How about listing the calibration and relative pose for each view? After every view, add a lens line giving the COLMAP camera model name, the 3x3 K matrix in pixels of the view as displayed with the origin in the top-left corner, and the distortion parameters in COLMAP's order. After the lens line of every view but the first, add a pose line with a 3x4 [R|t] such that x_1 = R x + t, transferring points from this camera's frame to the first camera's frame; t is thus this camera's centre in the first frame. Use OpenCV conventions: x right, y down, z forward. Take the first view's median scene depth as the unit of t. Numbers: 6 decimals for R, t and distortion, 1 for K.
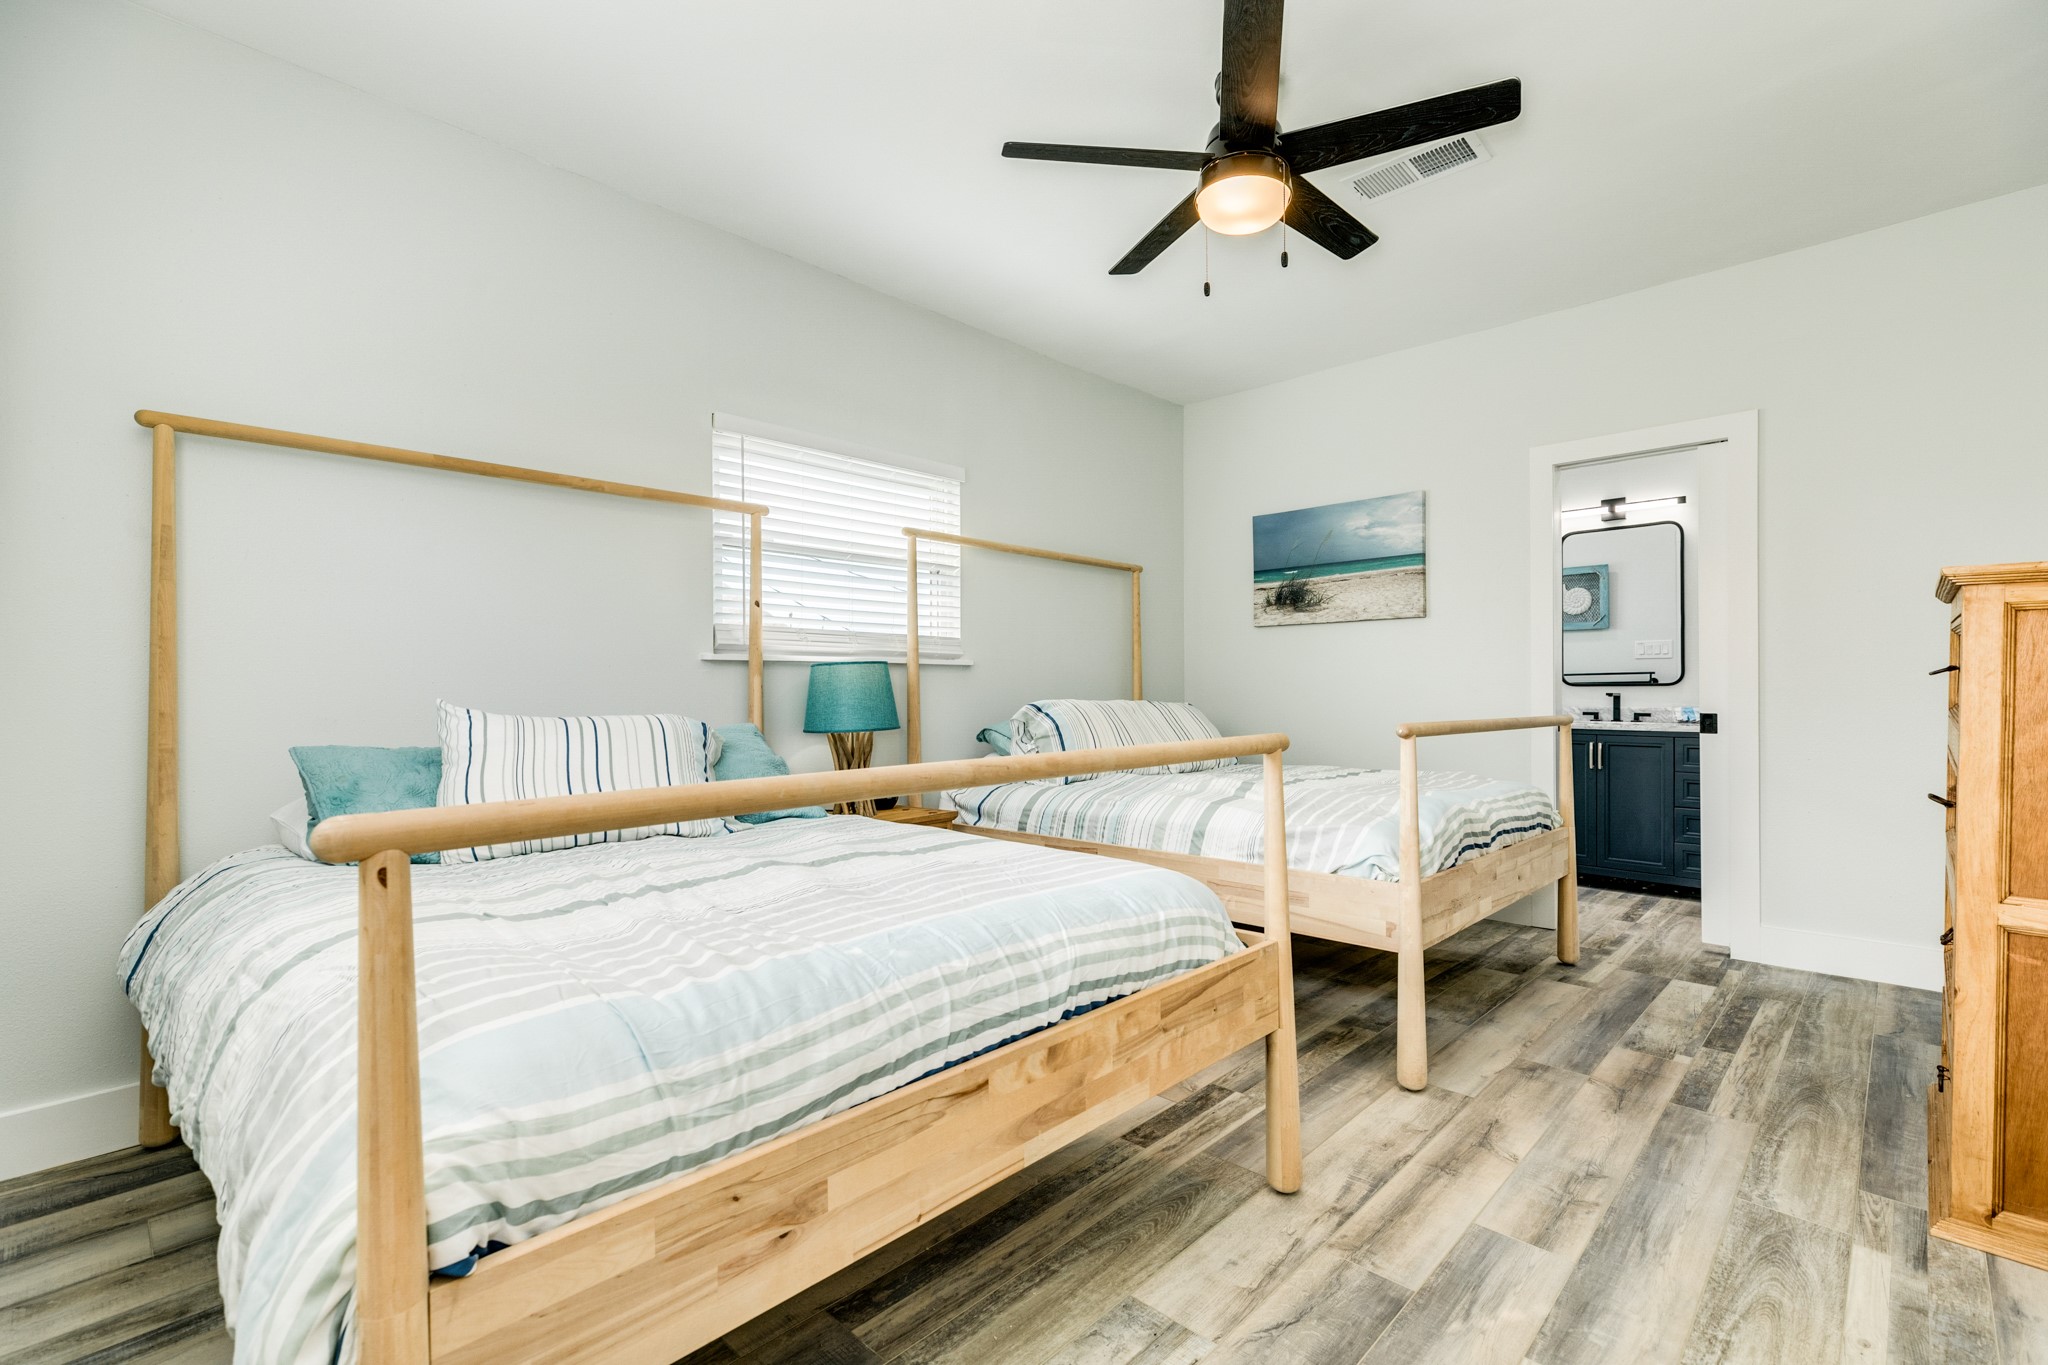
lens RADIAL K [[908.1, 0, 1026.8], [0, 908.1, 699.2], [0, 0, 1]] dist [-0.001155, -0.000273]
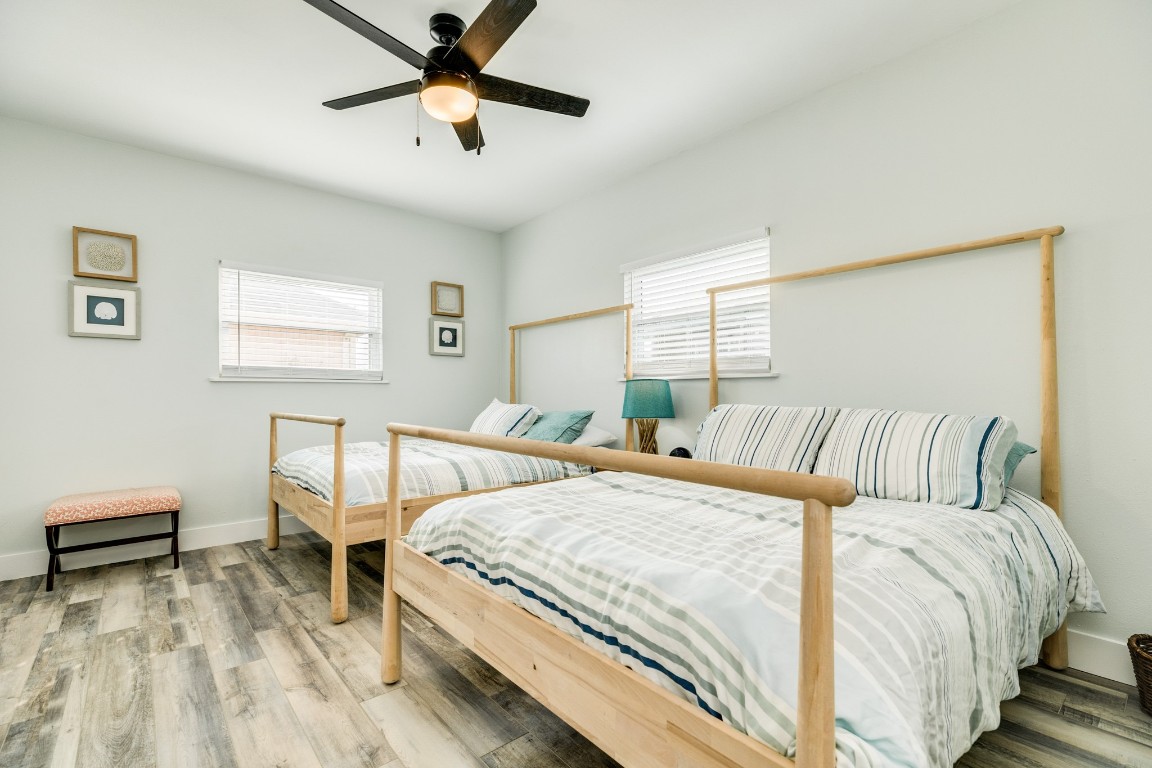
lens RADIAL K [[513.6, 0, 572.0], [0, 513.6, 397.3], [0, 0, 1]] dist [0.003599, 0.000460]
pose [[-0.094497, 0.014608, -0.995418, 1.460757], [-0.004212, 0.999878, 0.015073, -0.036972], [0.995516, 0.005617, -0.094424, 1.657736]]
